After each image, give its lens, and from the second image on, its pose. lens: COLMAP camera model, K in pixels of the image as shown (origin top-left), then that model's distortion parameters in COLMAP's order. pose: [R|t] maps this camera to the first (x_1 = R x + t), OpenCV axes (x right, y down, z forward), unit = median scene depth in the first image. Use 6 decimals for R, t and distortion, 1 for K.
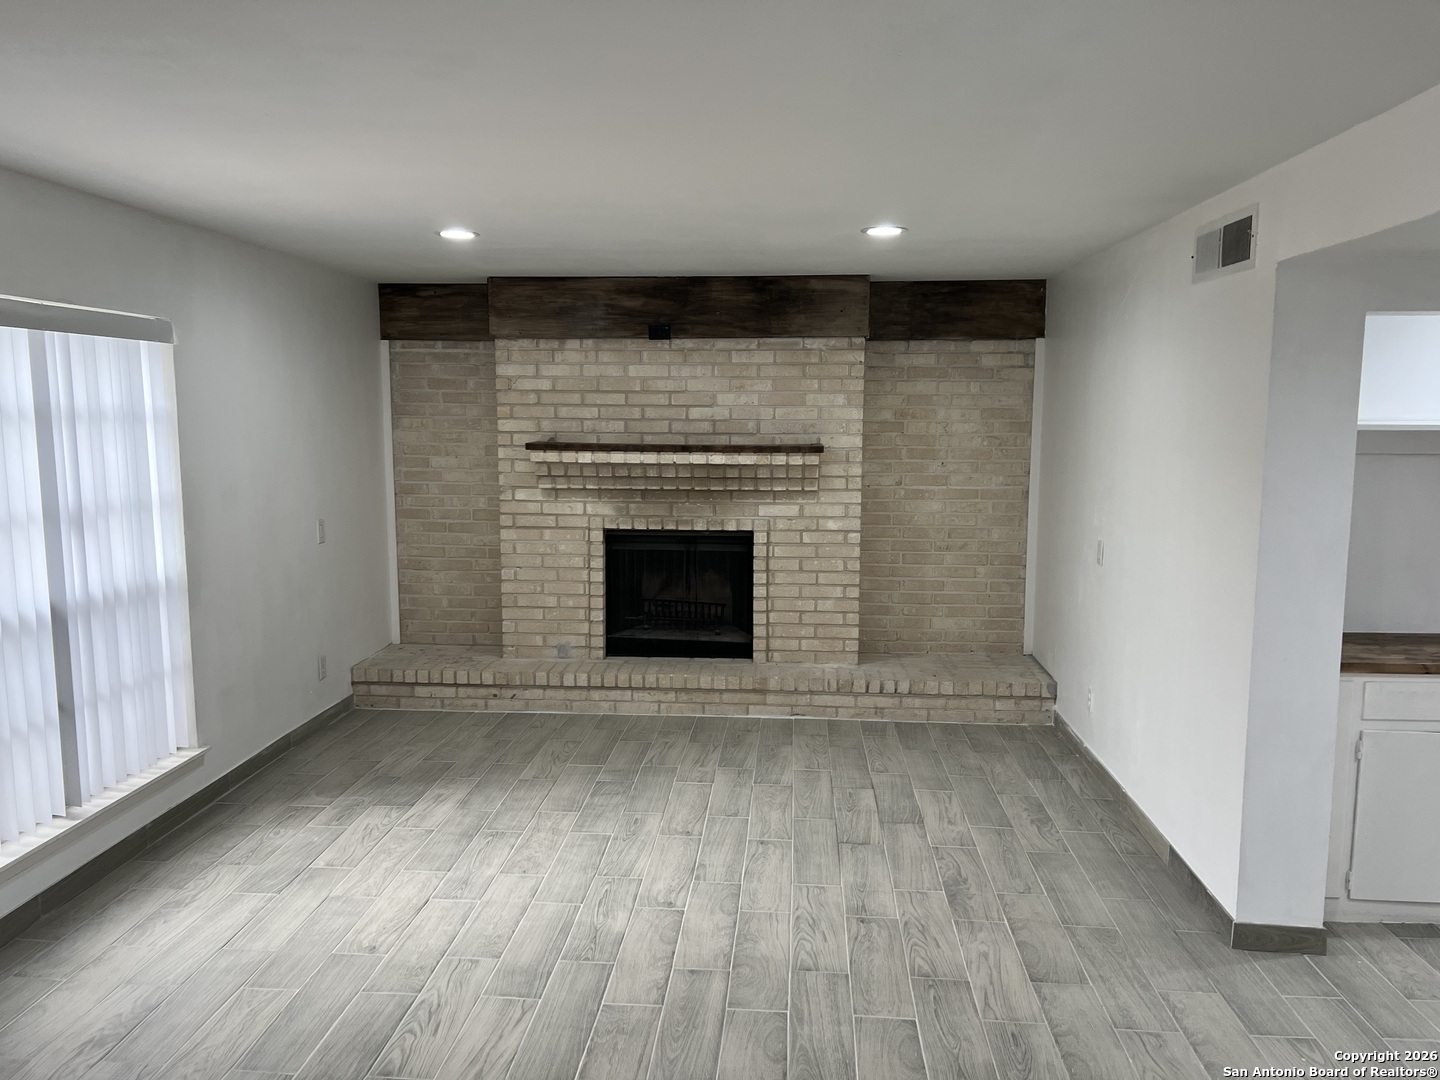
lens RADIAL K [[1076.8, 0, 713.4], [0, 1076.8, 543.4], [0, 0, 1]] dist [0.063107, -0.076376]
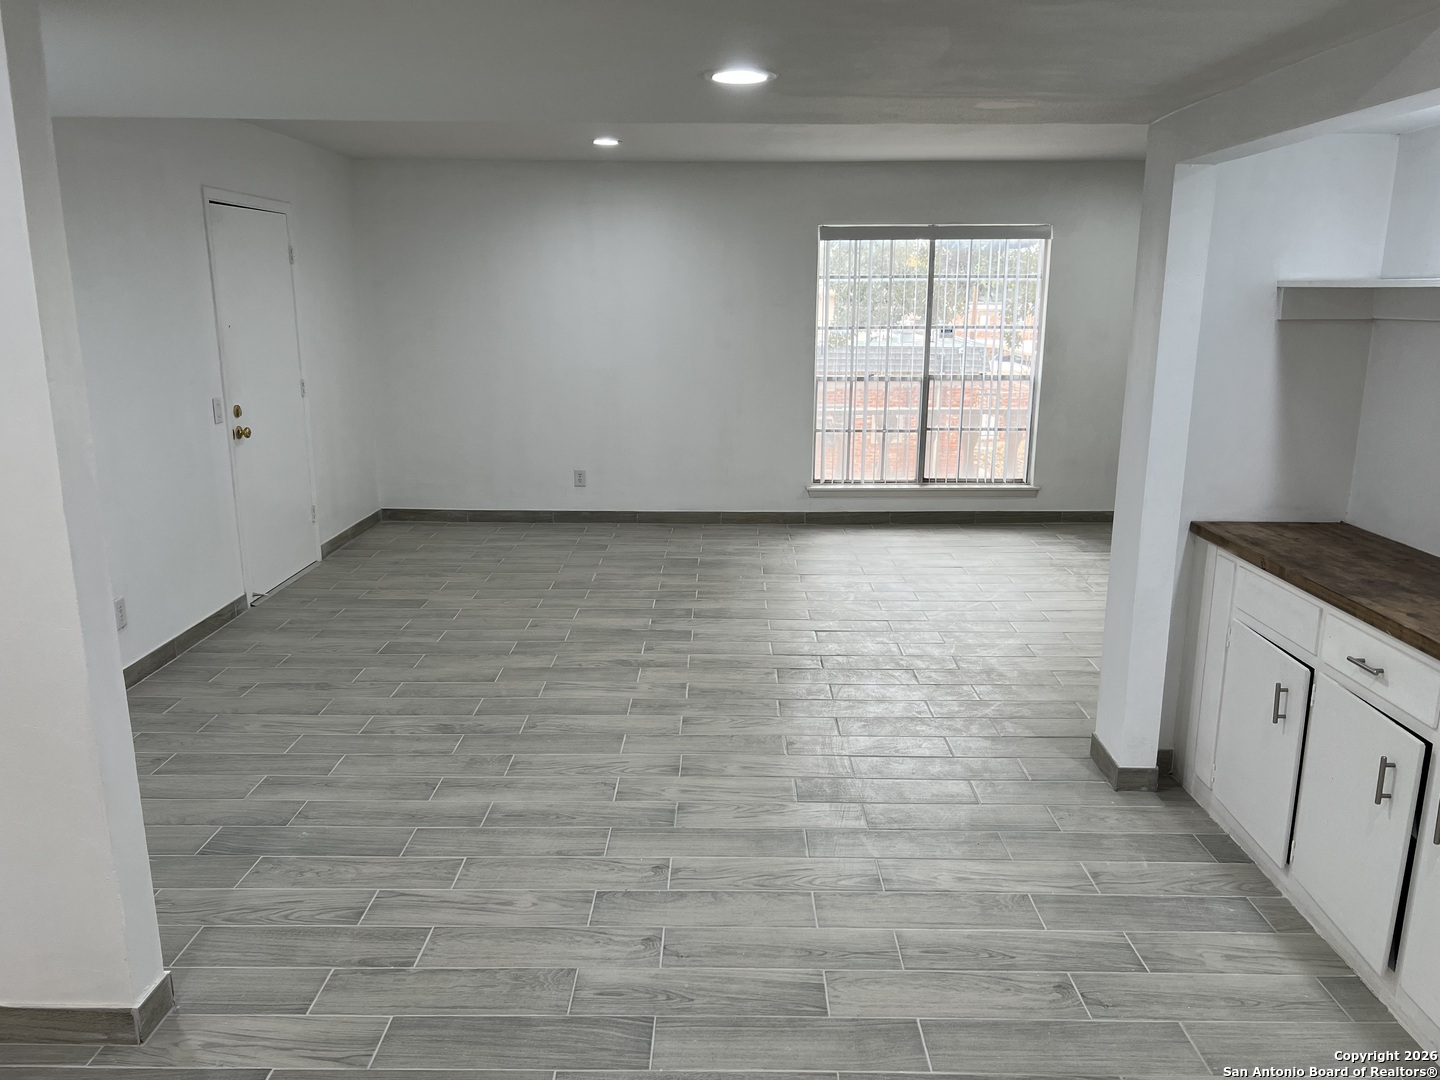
lens RADIAL K [[1076.8, 0, 722.4], [0, 1076.8, 545.0], [0, 0, 1]] dist [0.063107, -0.076376]
pose [[0.072860, 0.232950, -0.969756, 1.370775], [-0.121687, 0.967152, 0.223182, -0.038025], [0.989891, 0.101746, 0.098813, 0.450164]]
